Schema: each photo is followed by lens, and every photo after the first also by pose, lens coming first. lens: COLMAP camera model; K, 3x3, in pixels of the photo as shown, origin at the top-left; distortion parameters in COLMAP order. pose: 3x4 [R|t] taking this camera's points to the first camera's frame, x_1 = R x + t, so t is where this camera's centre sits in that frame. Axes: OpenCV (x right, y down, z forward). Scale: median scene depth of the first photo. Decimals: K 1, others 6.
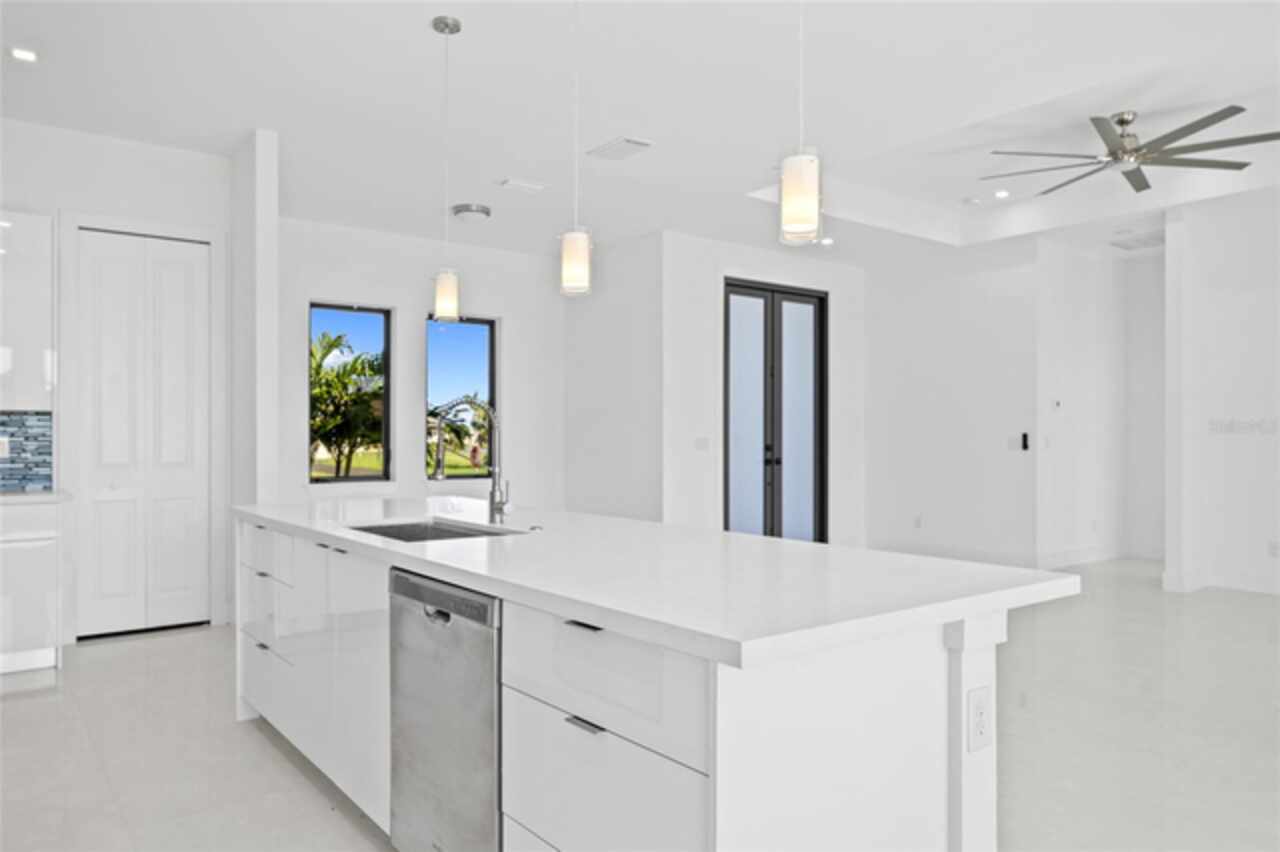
lens RADIAL K [[863.0, 0, 645.9], [0, 863.0, 433.7], [0, 0, 1]] dist [0.003075, 0.009555]
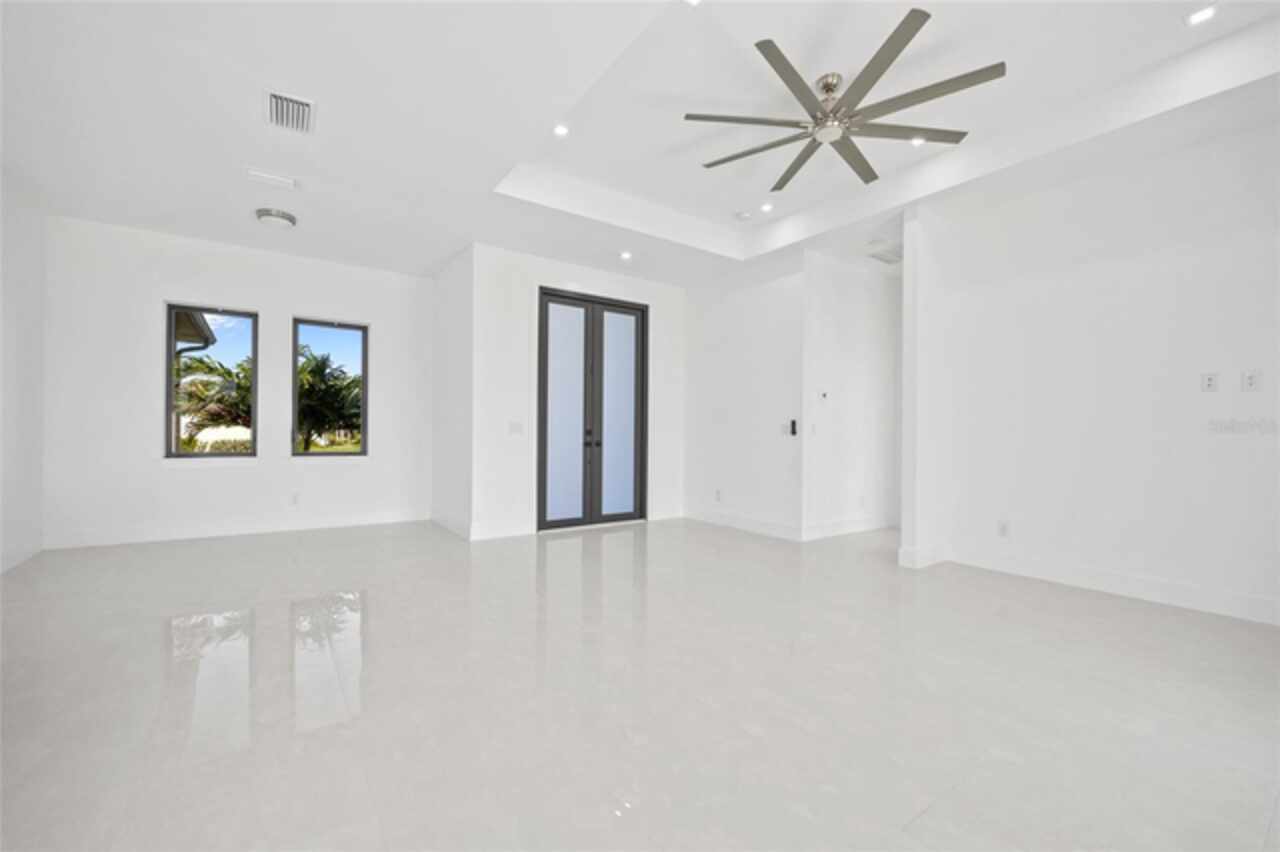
lens RADIAL K [[515.5, 0, 647.8], [0, 515.5, 430.3], [0, 0, 1]] dist [-0.001647, 0.000742]
pose [[0.999248, 0.006978, -0.038145, 0.265914], [-0.006951, 0.999976, 0.000823, 0.013063], [0.038150, -0.000557, 0.999272, 0.300379]]
